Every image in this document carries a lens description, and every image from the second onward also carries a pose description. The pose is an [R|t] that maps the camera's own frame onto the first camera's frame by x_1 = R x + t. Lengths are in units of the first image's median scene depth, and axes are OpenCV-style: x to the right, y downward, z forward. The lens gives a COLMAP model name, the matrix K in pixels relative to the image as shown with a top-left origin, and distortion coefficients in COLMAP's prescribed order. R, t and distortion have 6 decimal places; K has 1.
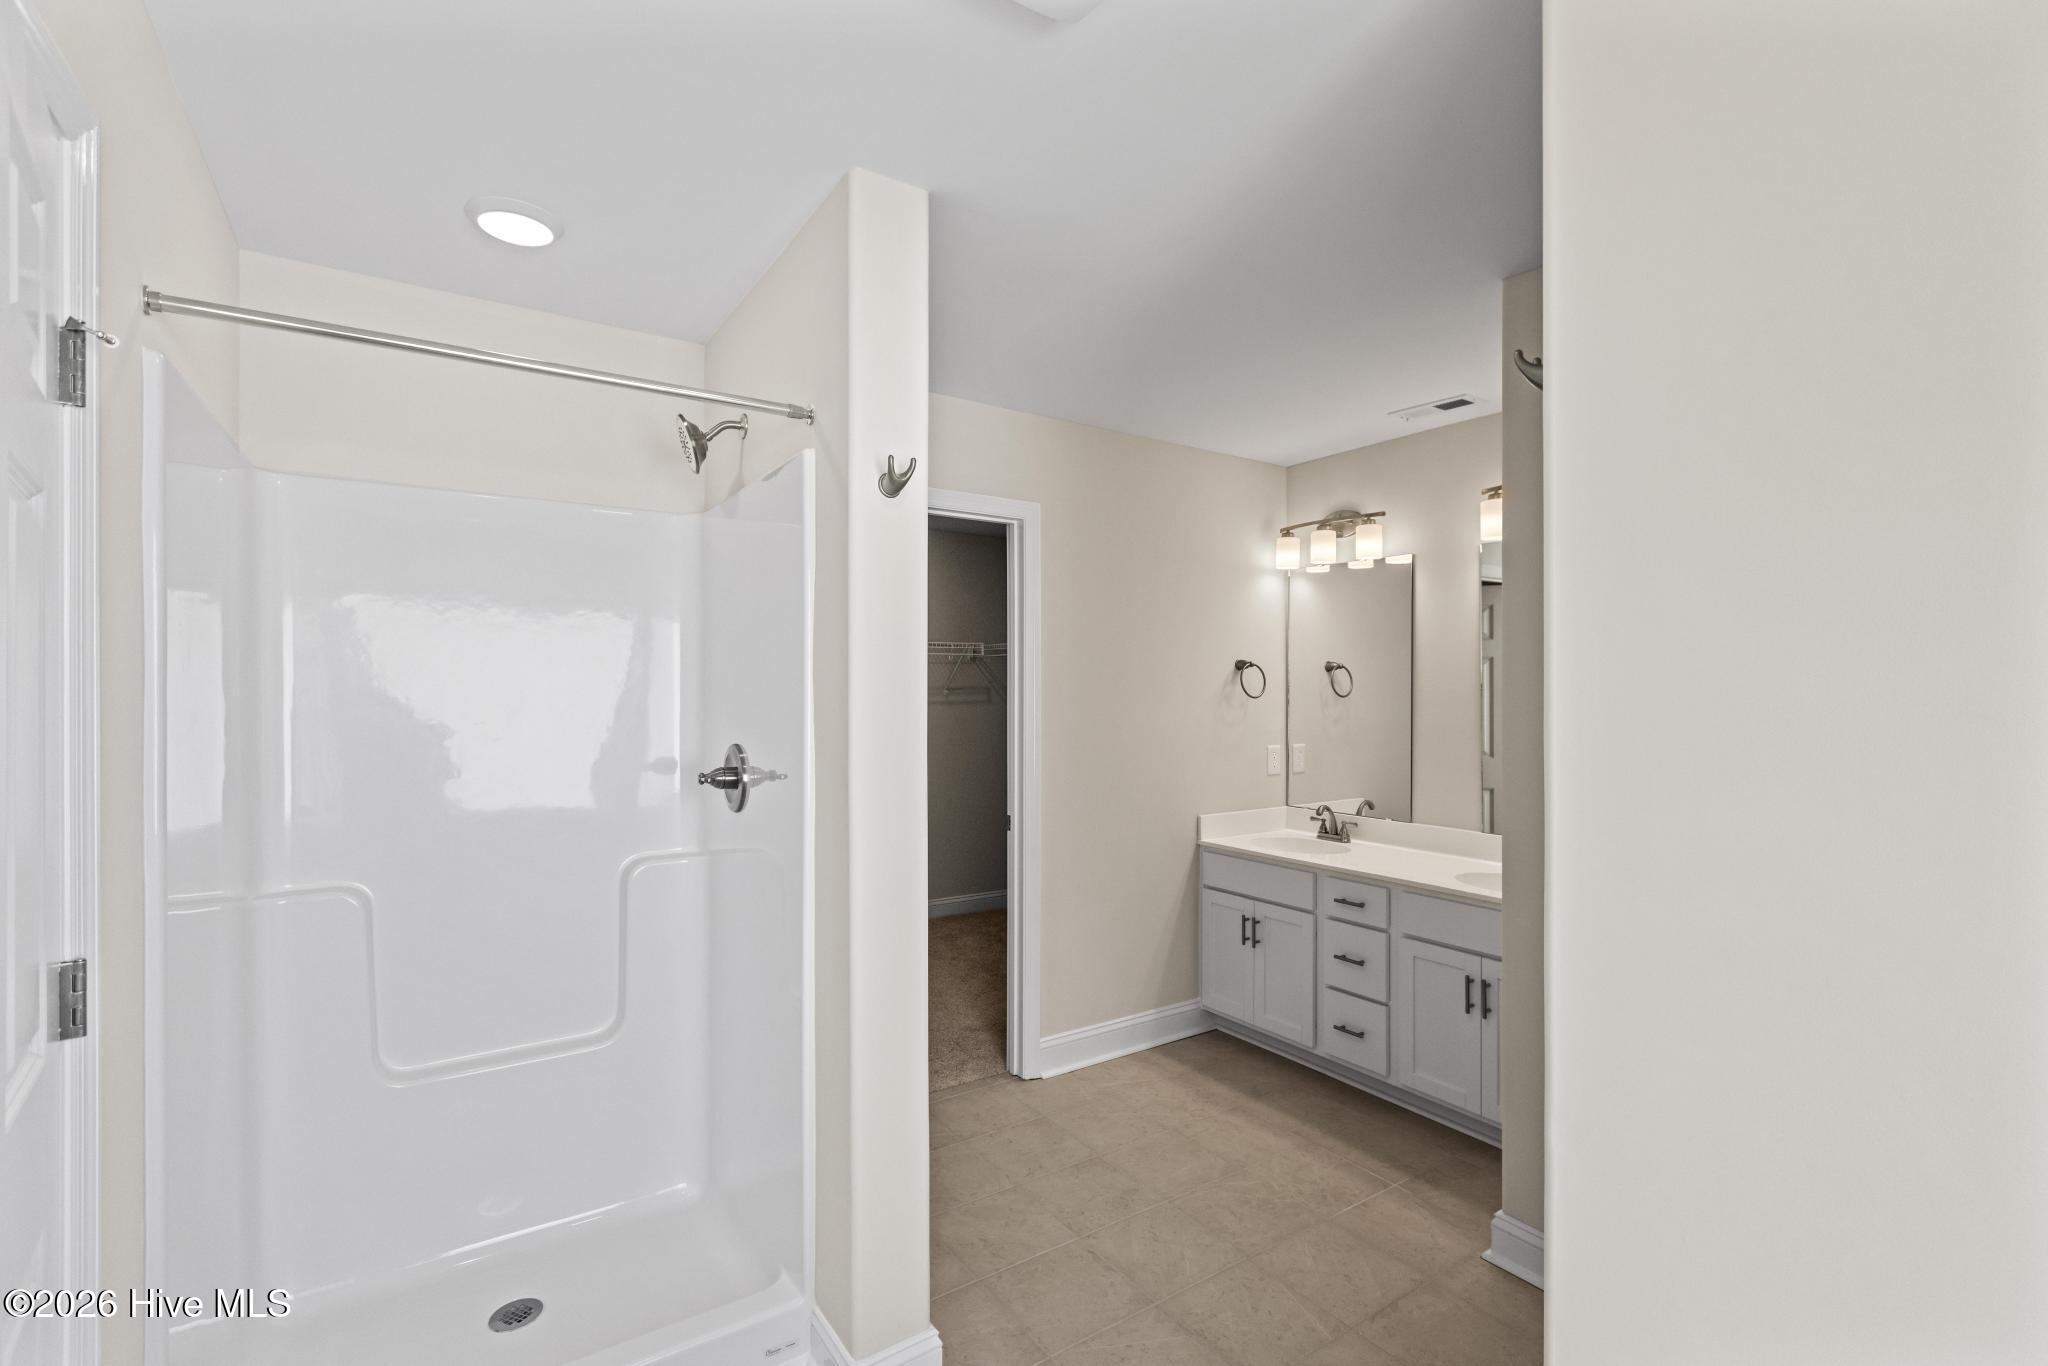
lens RADIAL K [[933.5, 0, 1021.3], [0, 933.5, 686.0], [0, 0, 1]] dist [0.008256, 0.001119]
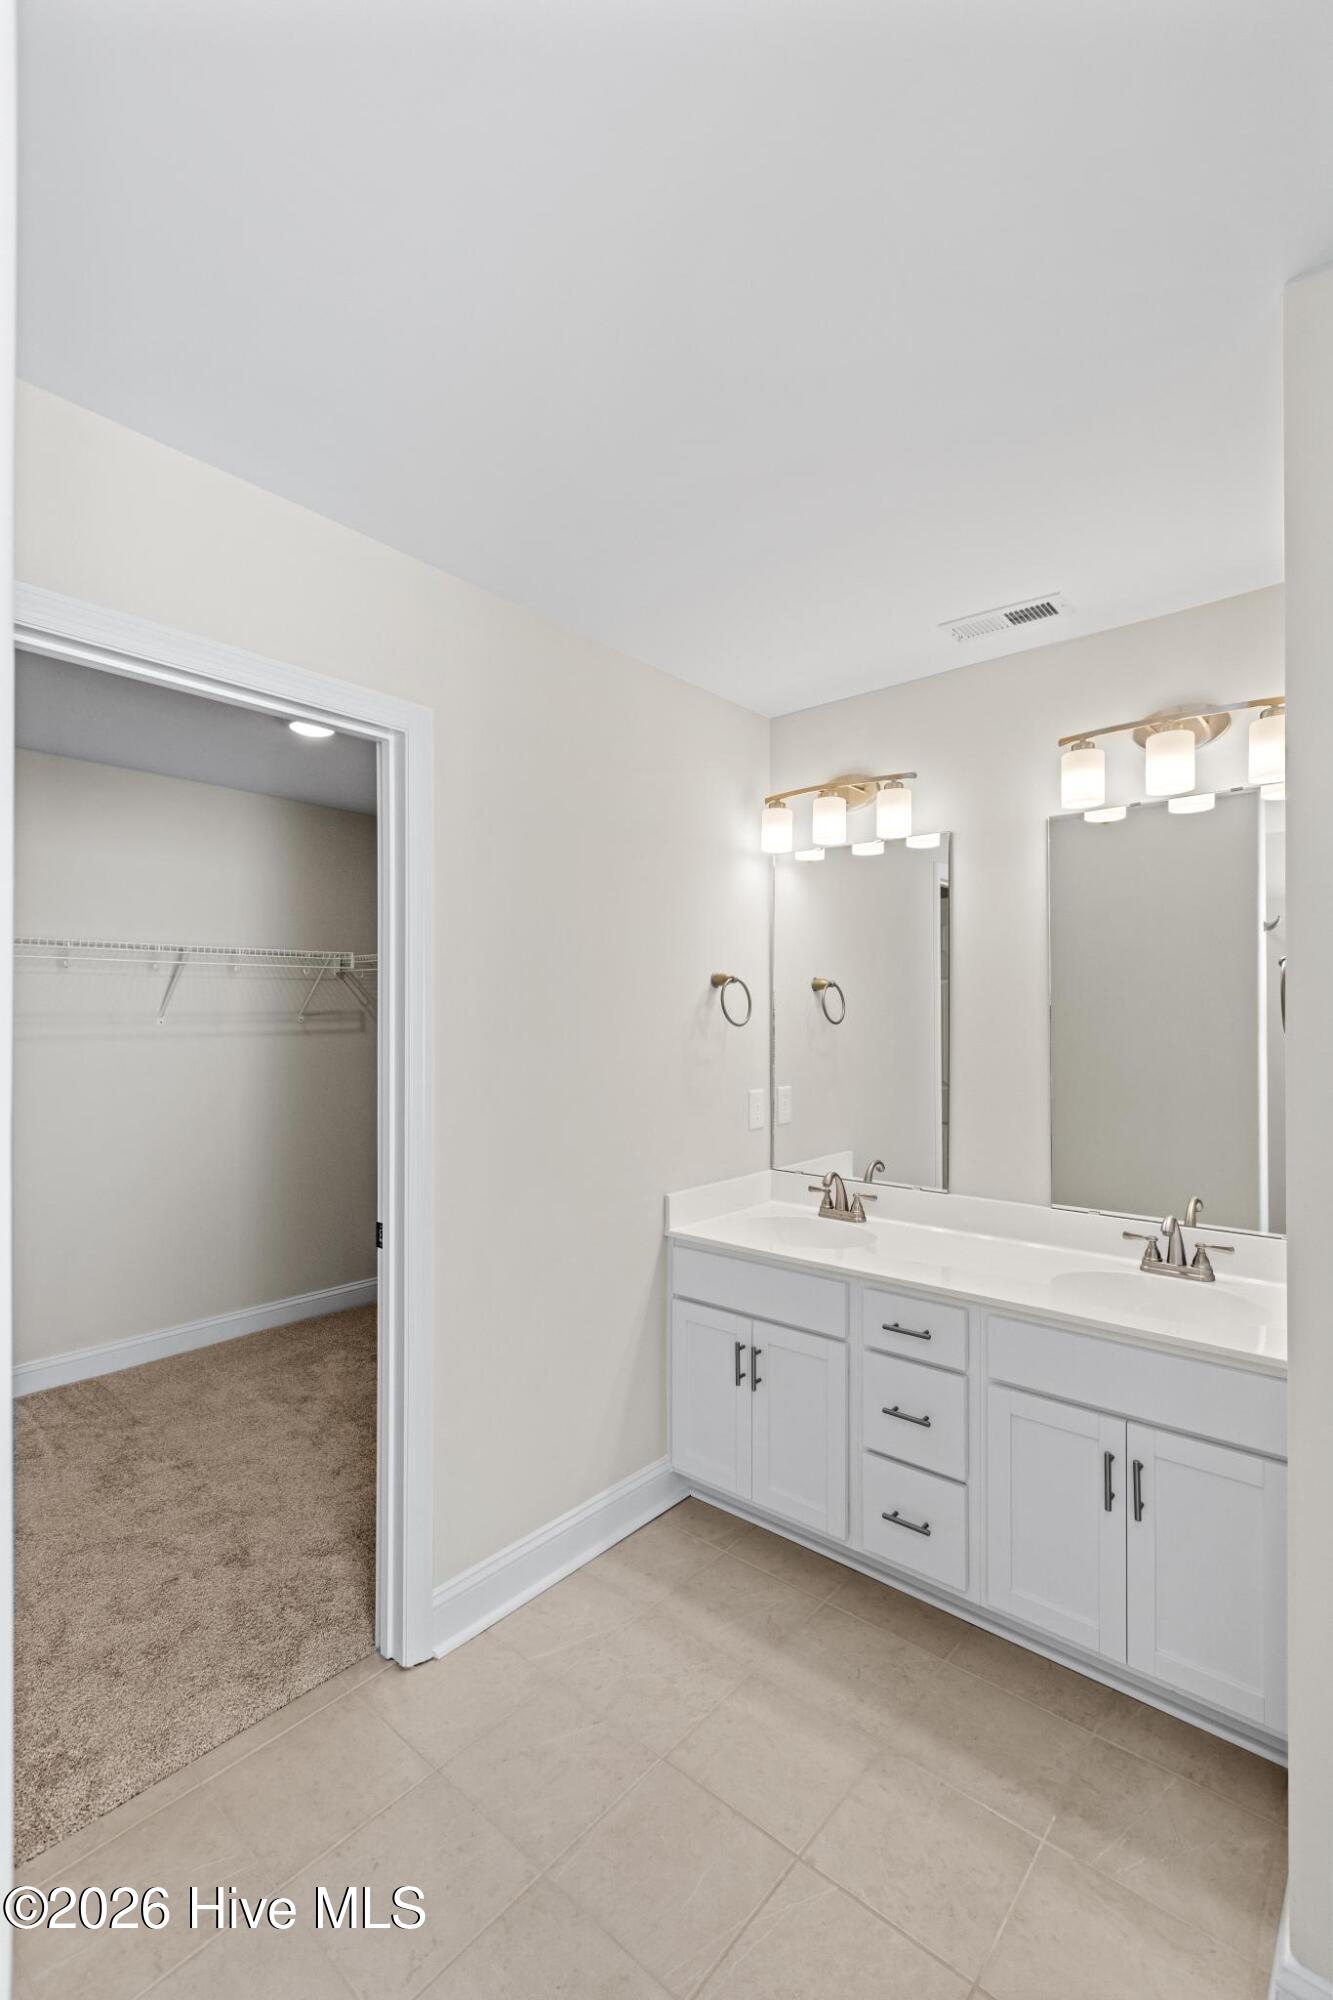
lens RADIAL K [[911.6, 0, 653.4], [0, 911.6, 1015.6], [0, 0, 1]] dist [0.008256, 0.001119]
pose [[0.966085, 0.000323, 0.258222, 0.004566], [-0.001292, 0.999993, 0.003583, 0.002532], [-0.258219, -0.003795, 0.966079, 0.351612]]
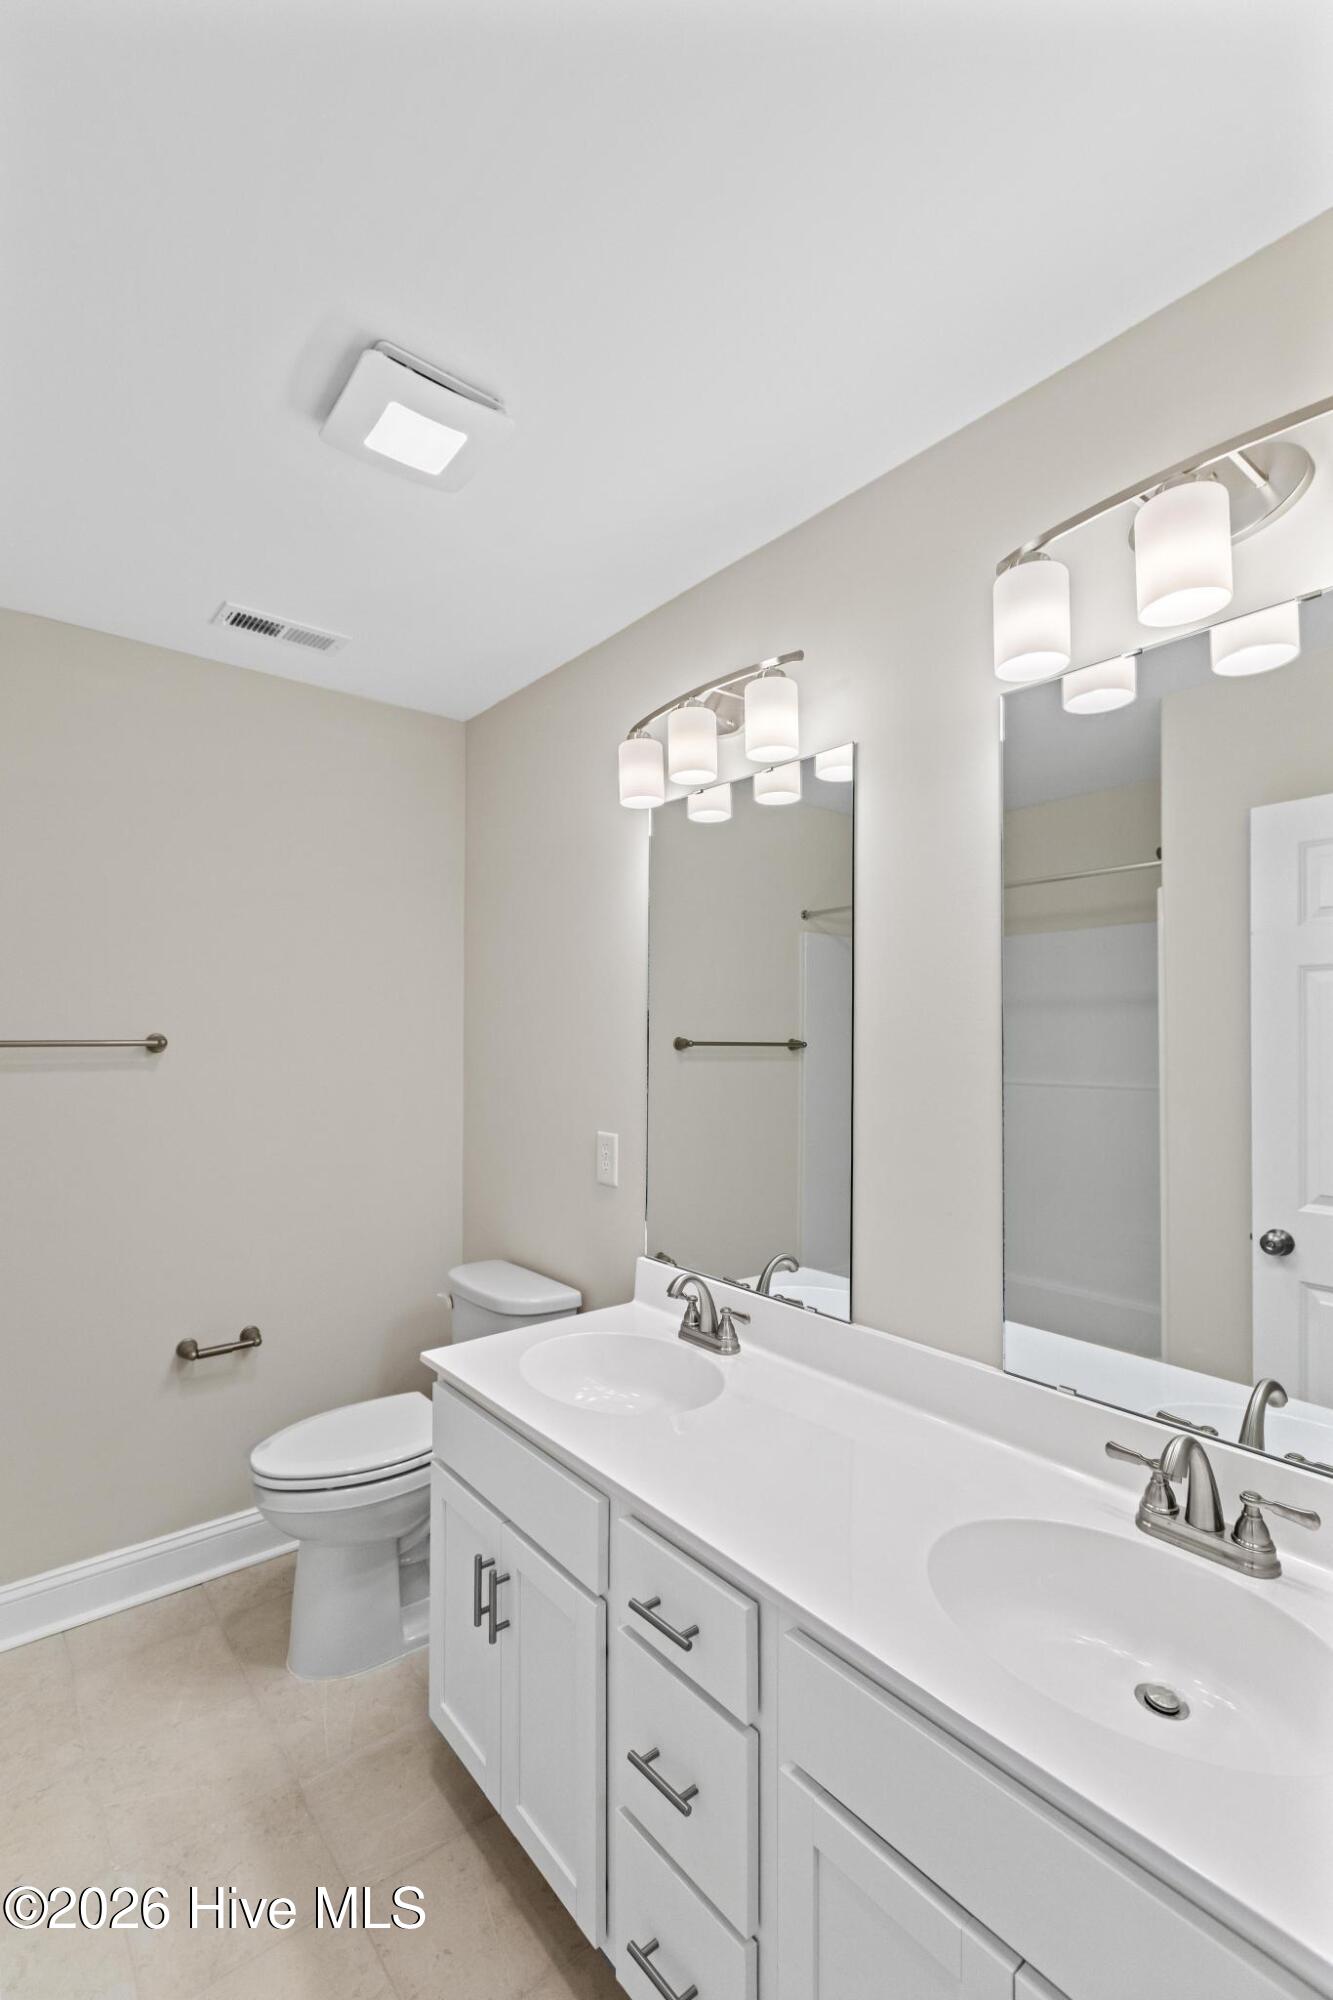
lens RADIAL K [[911.6, 0, 651.4], [0, 911.6, 1013.4], [0, 0, 1]] dist [0.008256, 0.001119]
pose [[0.994380, 0.005628, 0.105717, 0.260392], [-0.005140, 0.999975, -0.004890, -0.004557], [-0.105741, 0.004319, 0.994384, 0.543676]]
